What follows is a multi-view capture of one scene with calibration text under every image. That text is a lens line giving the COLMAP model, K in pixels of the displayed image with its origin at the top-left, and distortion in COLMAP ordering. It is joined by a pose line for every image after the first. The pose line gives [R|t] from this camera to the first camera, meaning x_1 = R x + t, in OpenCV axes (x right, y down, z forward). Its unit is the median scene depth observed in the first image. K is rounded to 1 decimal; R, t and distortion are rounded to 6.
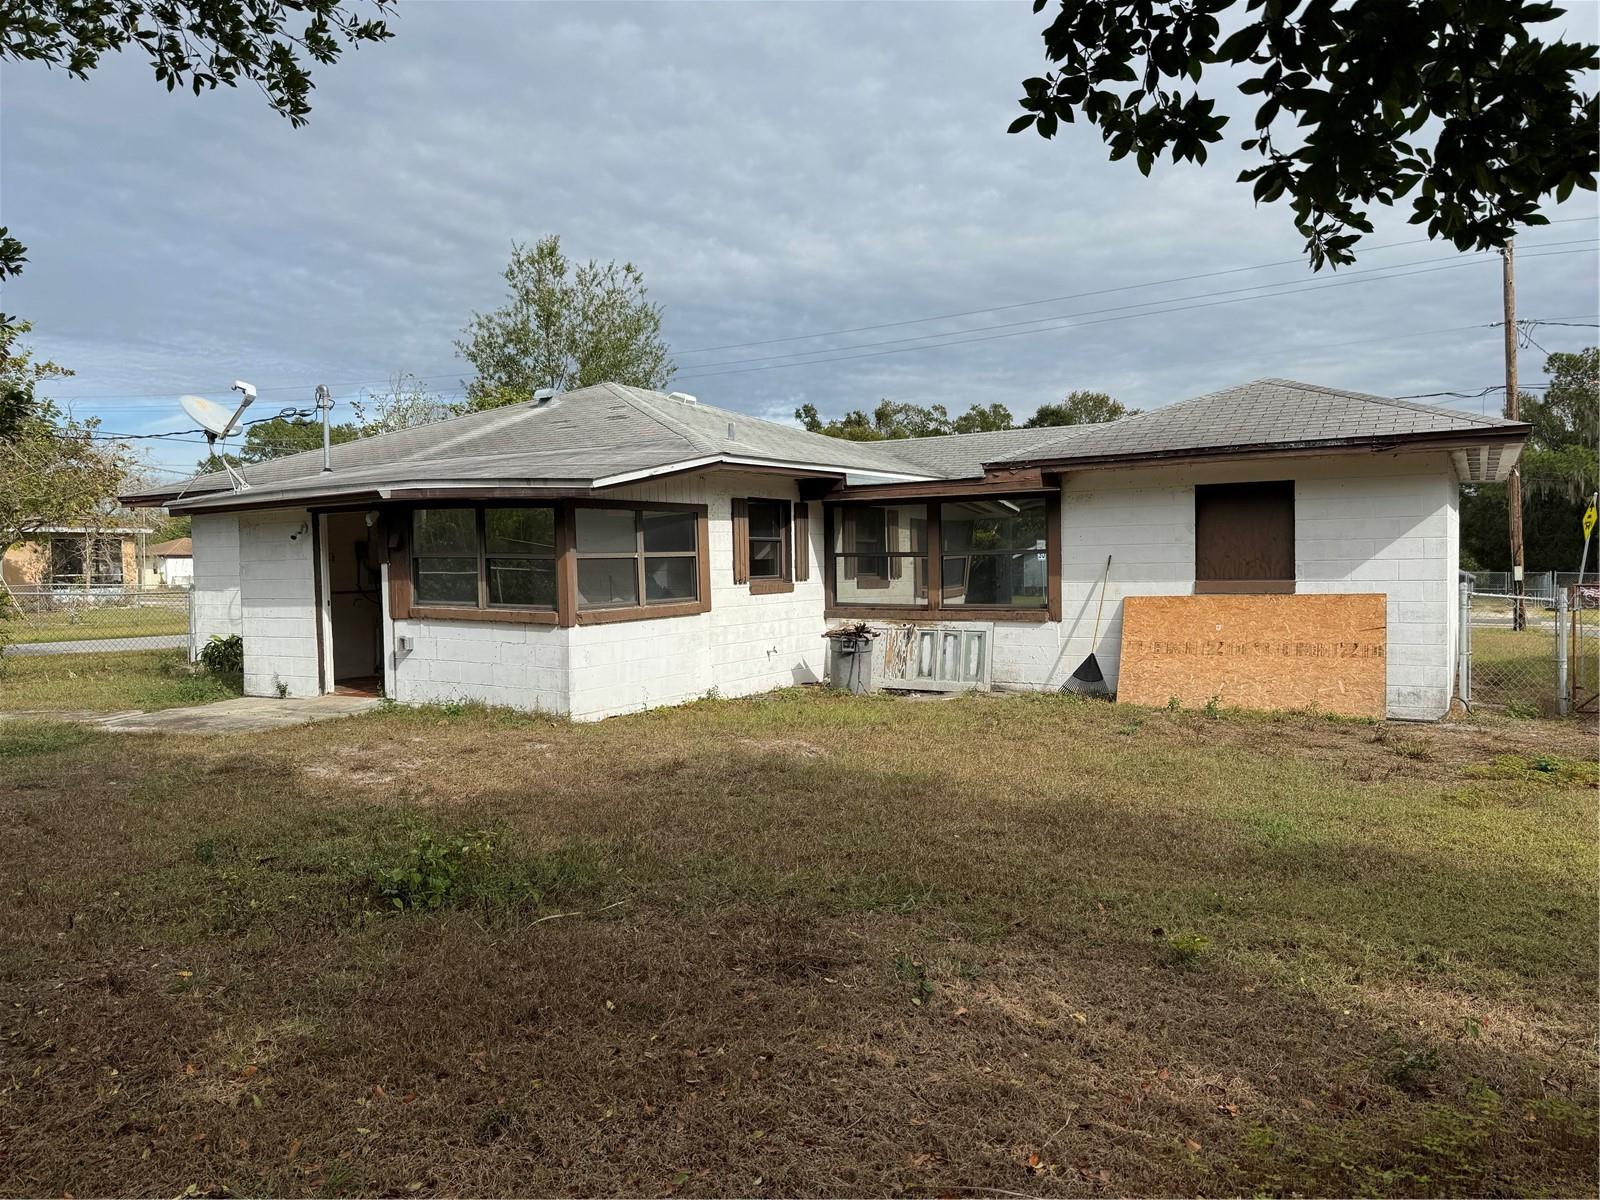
lens RADIAL K [[1124.7, 0, 800.8], [0, 1124.7, 599.5], [0, 0, 1]] dist [0.041886, -0.057615]
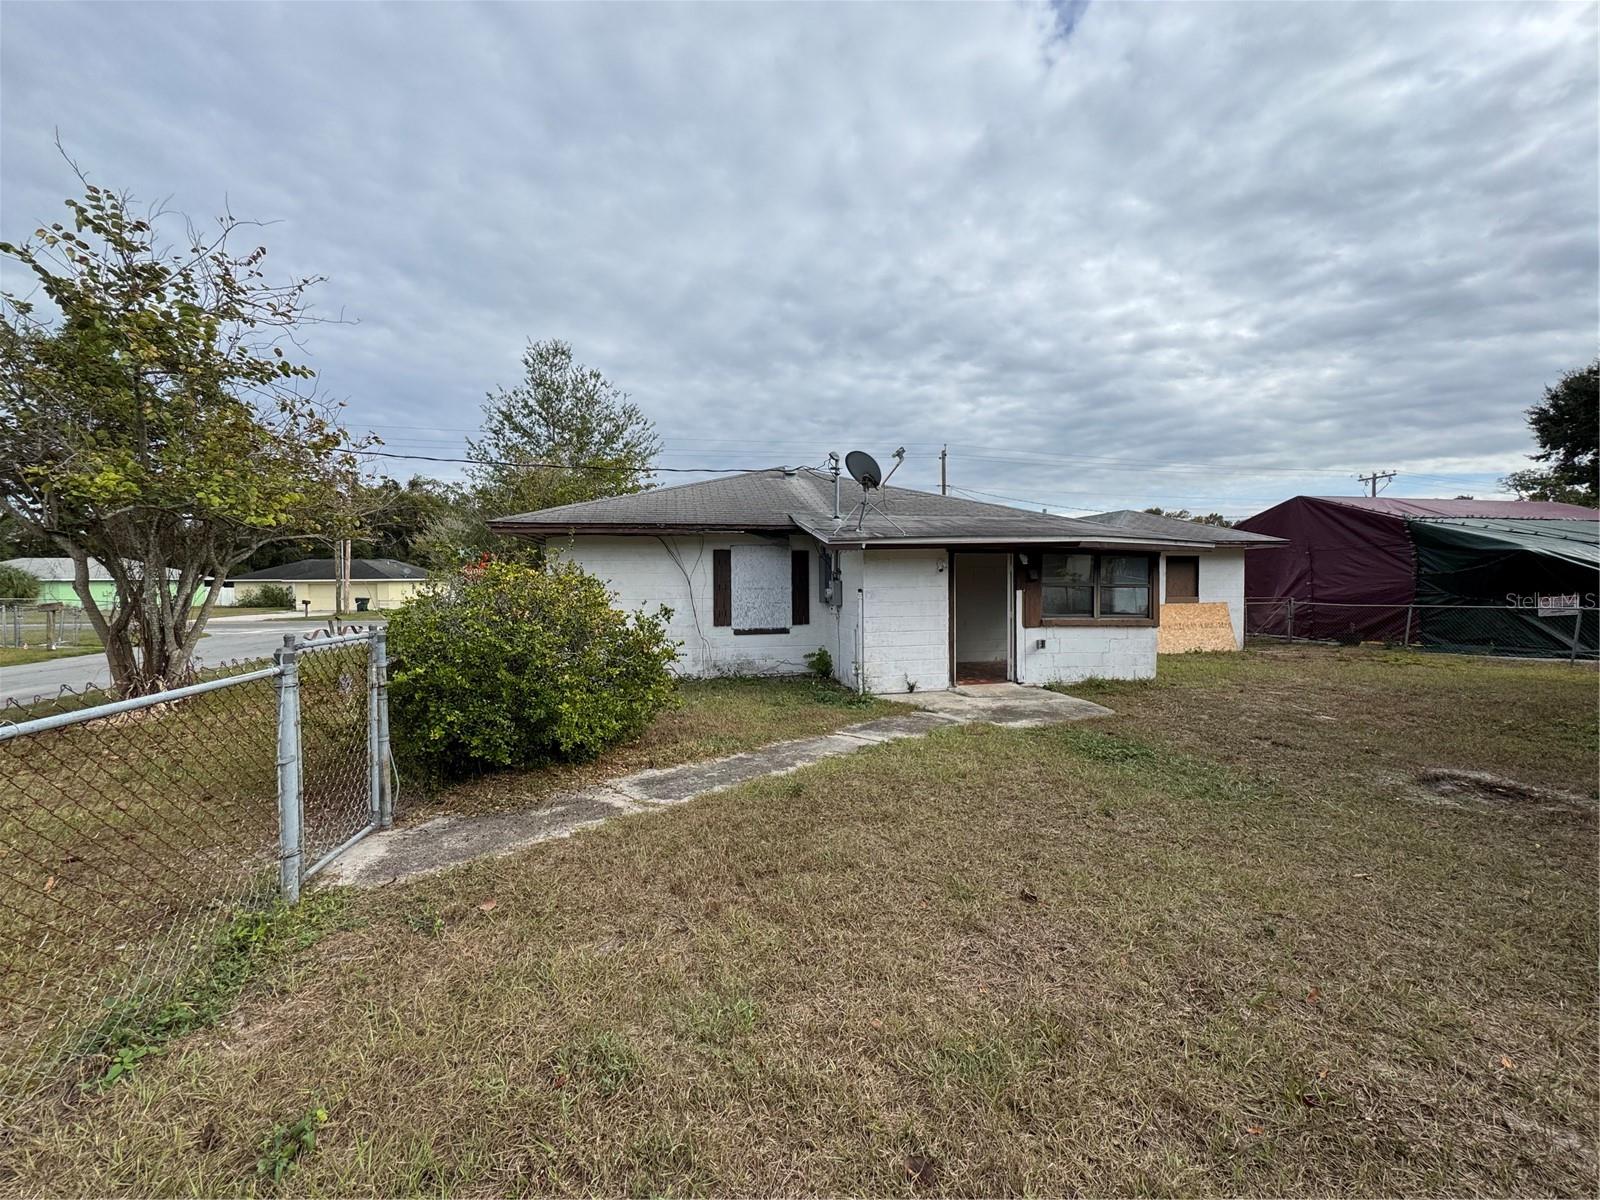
lens RADIAL K [[643.4, 0, 800.6], [0, 643.4, 593.6], [0, 0, 1]] dist [0.001345, -0.000065]
pose [[0.723024, -0.004756, 0.690807, -1.120206], [0.022556, 0.999606, -0.016727, -0.019010], [-0.690455, 0.027676, 0.722846, 0.578321]]
